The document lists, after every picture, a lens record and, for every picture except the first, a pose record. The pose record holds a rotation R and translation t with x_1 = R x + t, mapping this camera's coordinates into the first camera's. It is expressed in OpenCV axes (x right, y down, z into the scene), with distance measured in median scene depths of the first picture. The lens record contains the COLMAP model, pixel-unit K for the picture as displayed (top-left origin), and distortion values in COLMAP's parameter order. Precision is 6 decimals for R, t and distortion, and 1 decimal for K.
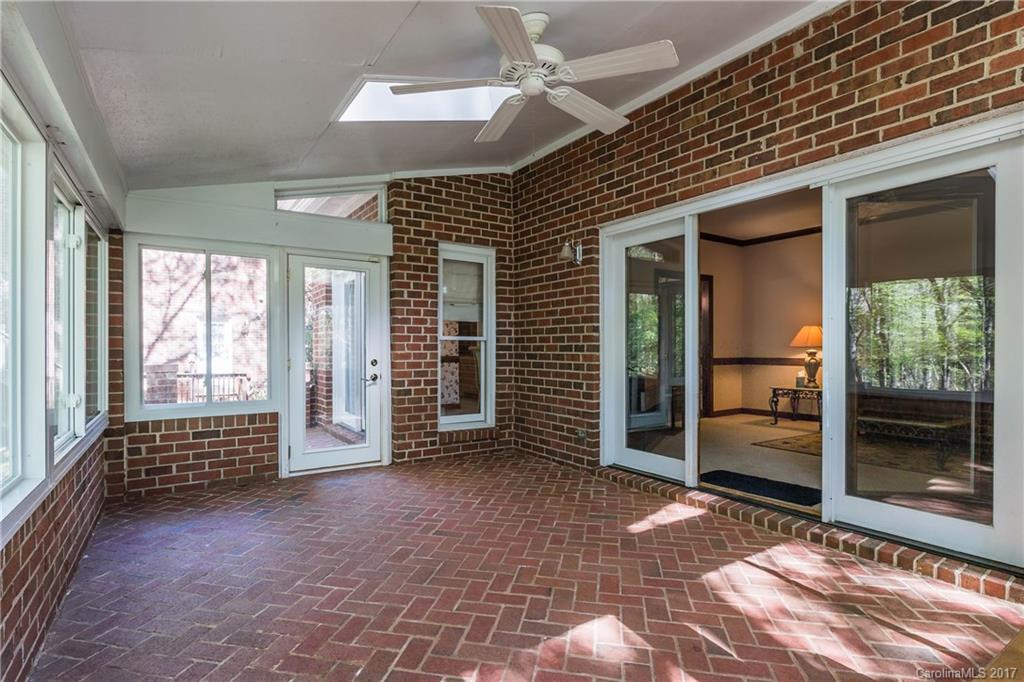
lens RADIAL K [[503.7, 0, 512.0], [0, 503.7, 341.0], [0, 0, 1]] dist [-0.000918, -0.000079]
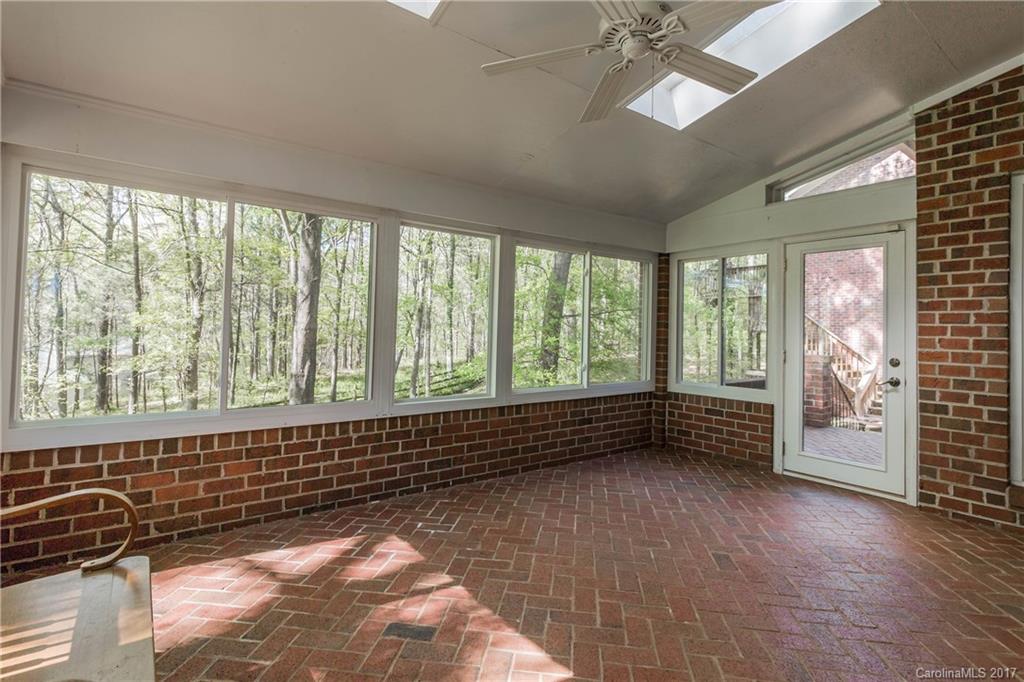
lens RADIAL K [[506.0, 0, 509.7], [0, 506.0, 302.5], [0, 0, 1]] dist [-0.001939, -0.000710]
pose [[0.060334, -0.055866, -0.996614, 0.487948], [-0.012157, 0.998317, -0.056698, 0.002745], [0.998104, 0.015536, 0.059554, 0.398161]]
